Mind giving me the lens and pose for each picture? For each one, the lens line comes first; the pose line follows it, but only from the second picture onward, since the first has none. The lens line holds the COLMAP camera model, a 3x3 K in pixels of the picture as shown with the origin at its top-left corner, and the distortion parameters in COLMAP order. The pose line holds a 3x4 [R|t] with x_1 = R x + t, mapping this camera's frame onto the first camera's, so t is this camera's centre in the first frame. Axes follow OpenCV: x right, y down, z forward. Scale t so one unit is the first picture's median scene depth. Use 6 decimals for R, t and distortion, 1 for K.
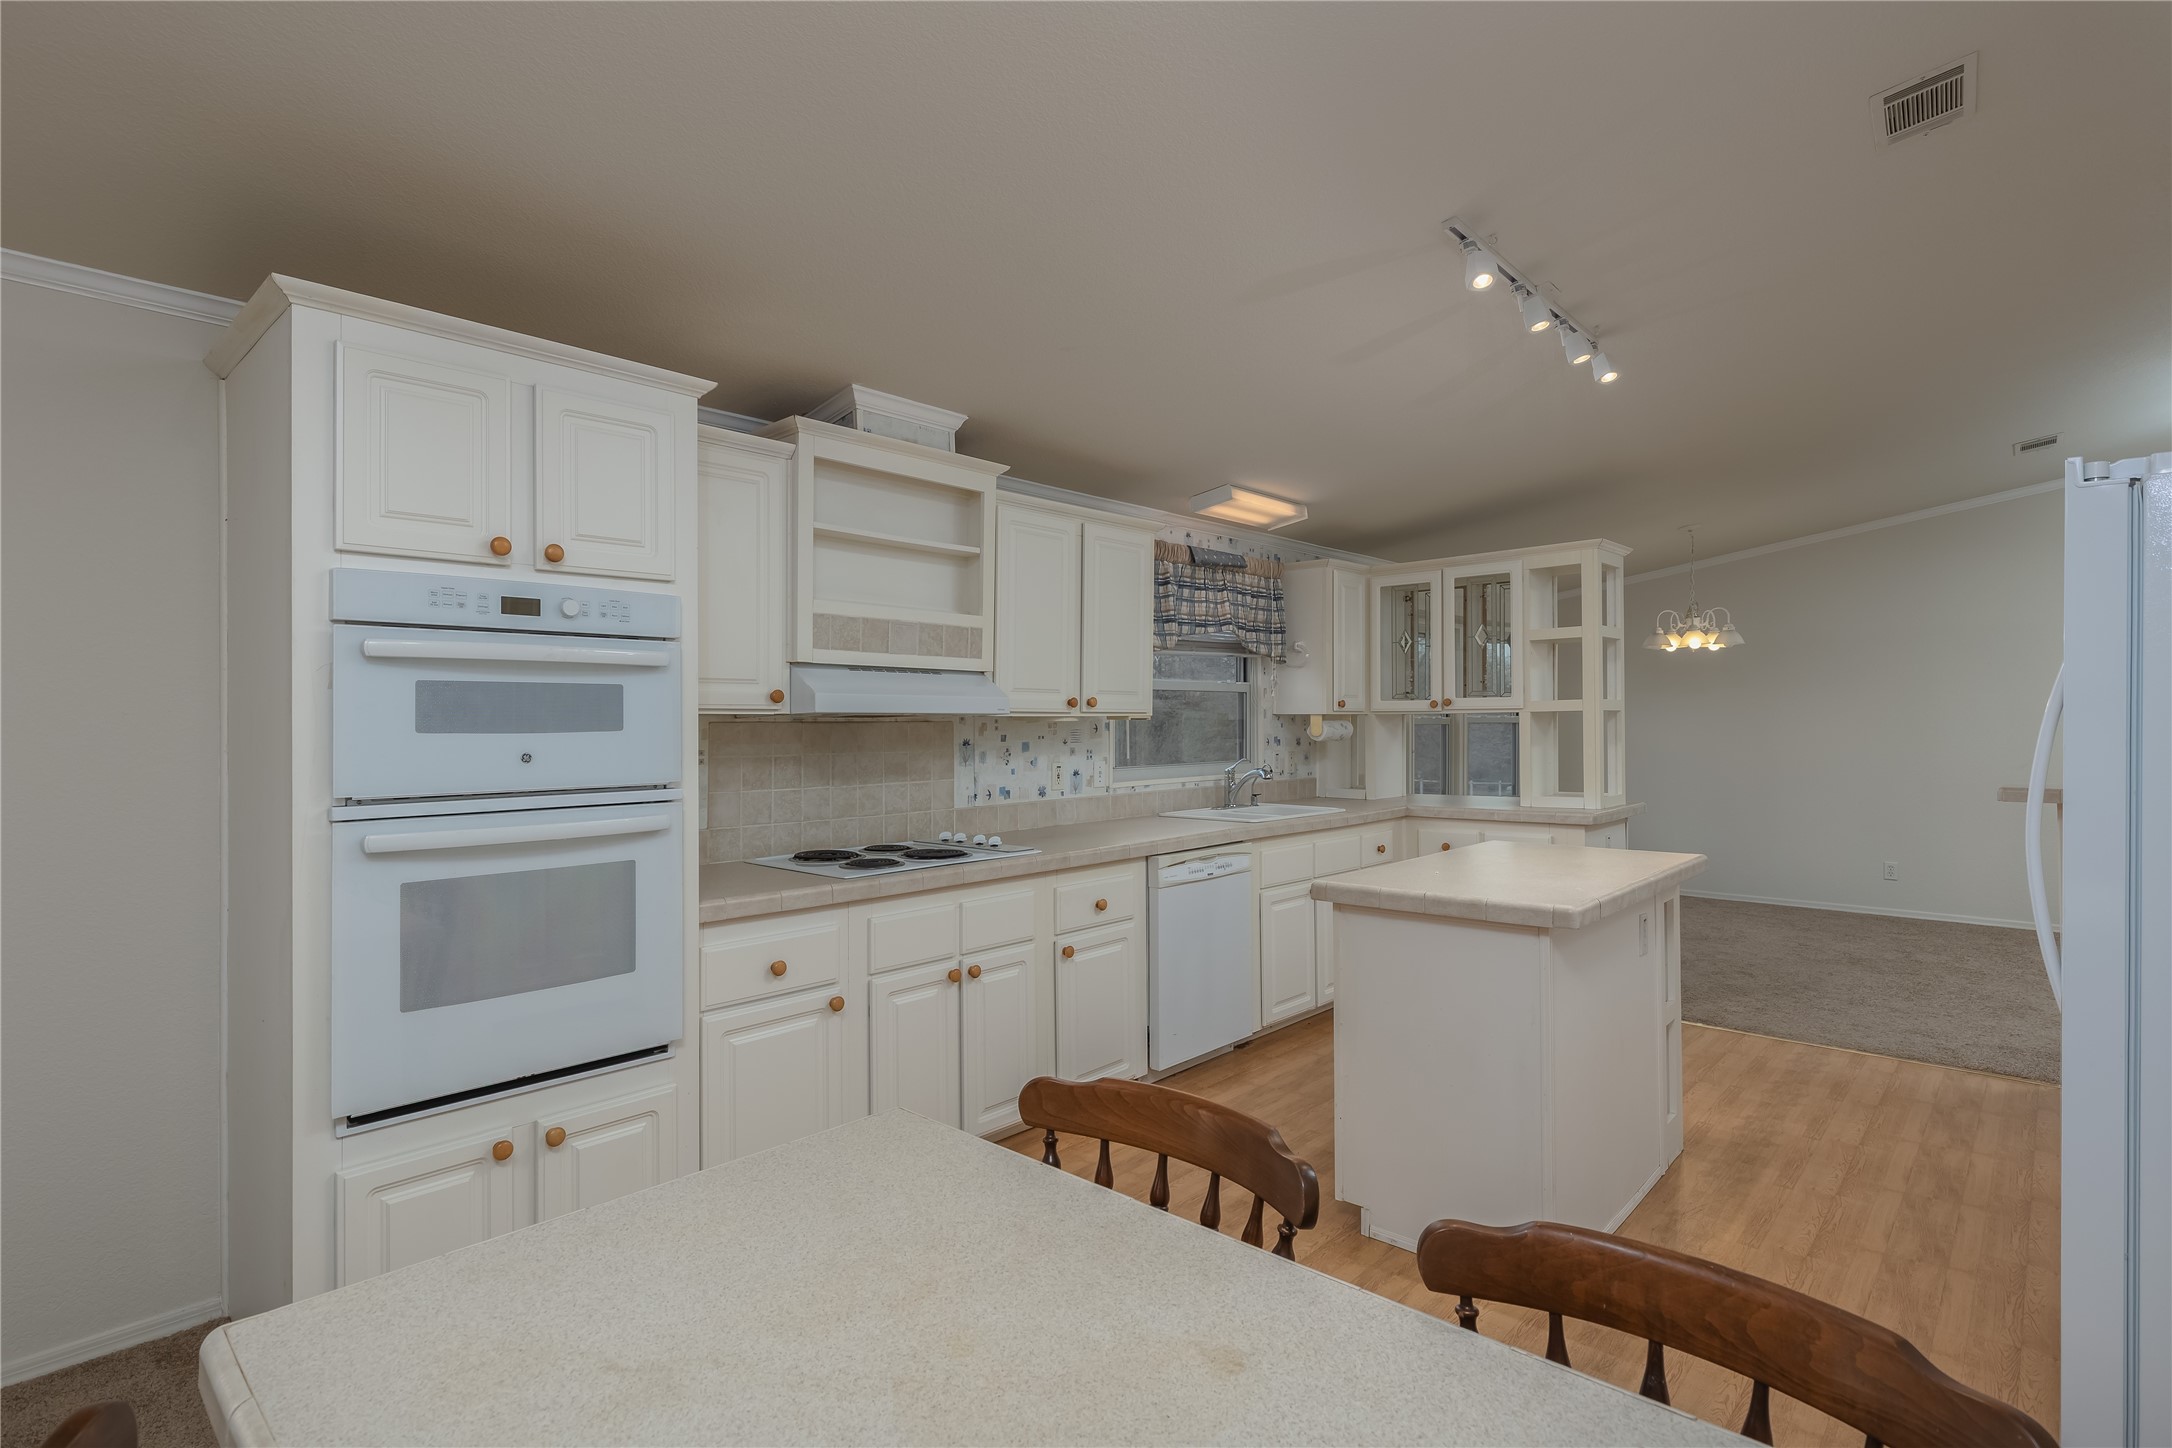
lens RADIAL K [[1063.2, 0, 1086.0], [0, 1063.2, 724.0], [0, 0, 1]] dist [-0.000278, -0.000857]
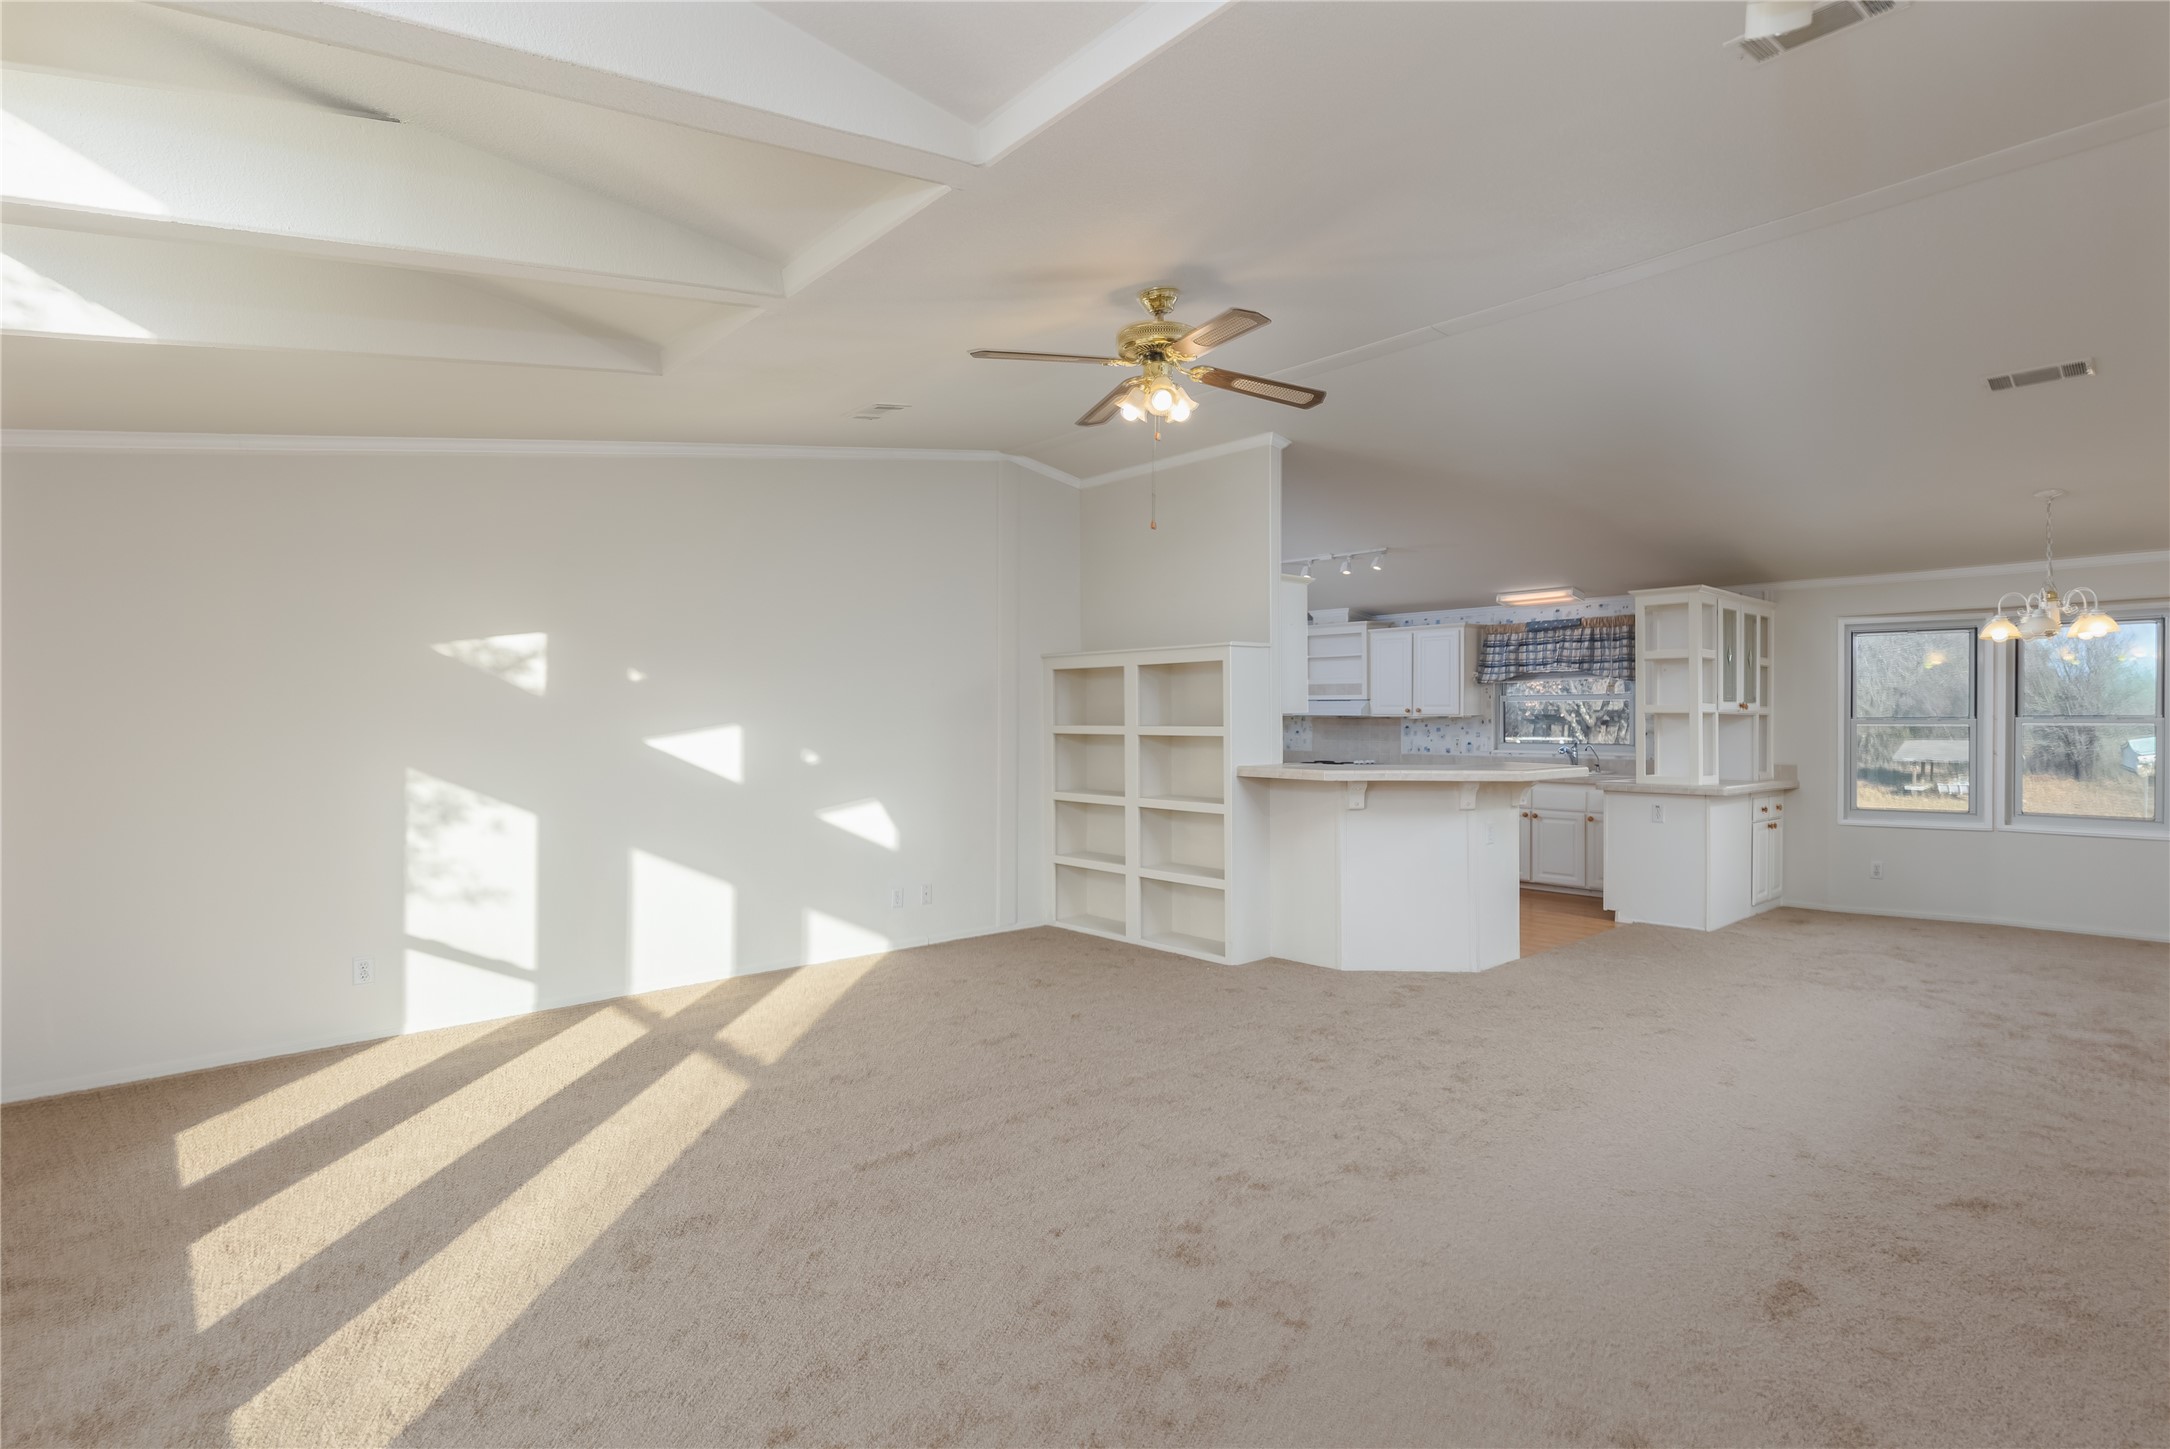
lens RADIAL K [[1062.2, 0, 1085.0], [0, 1062.2, 724.5], [0, 0, 1]] dist [-0.000278, -0.000857]
pose [[-0.092555, 0.010963, -0.995647, 2.208577], [-0.003138, 0.999931, 0.011302, -0.012179], [0.995703, 0.004170, -0.092515, 0.463511]]
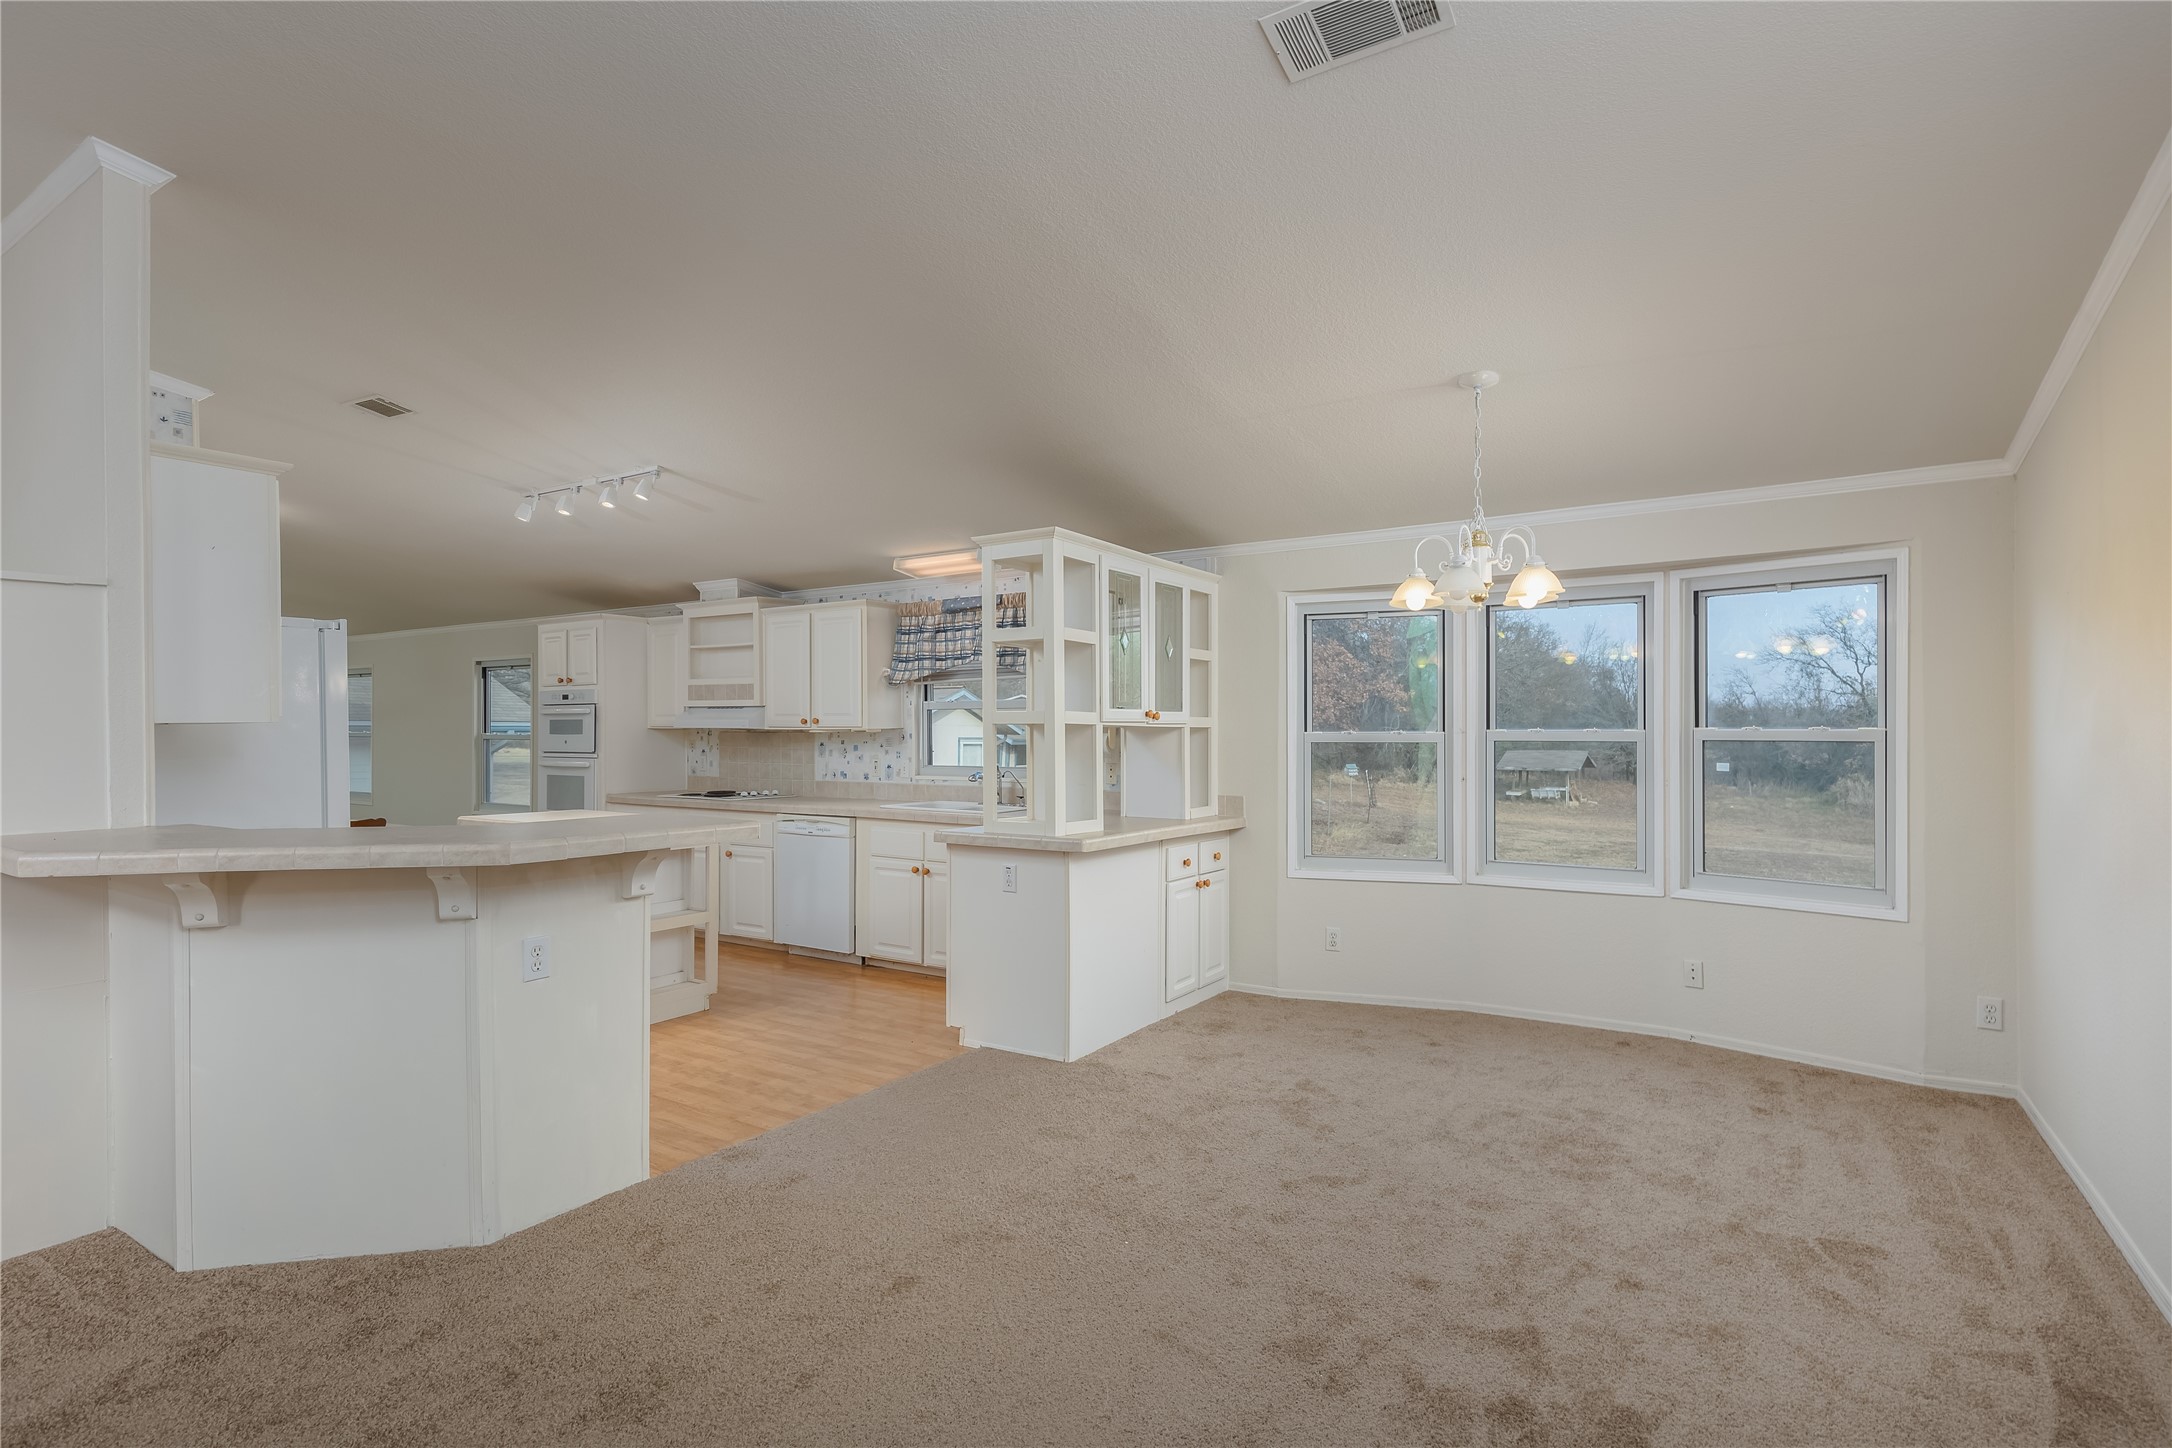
lens RADIAL K [[1063.2, 0, 1086.0], [0, 1063.2, 724.0], [0, 0, 1]] dist [-0.000278, -0.000857]
pose [[0.174592, -0.001018, -0.984640, 1.592601], [-0.004550, 0.999988, -0.001840, -0.013527], [0.984630, 0.004801, 0.174586, 1.052734]]
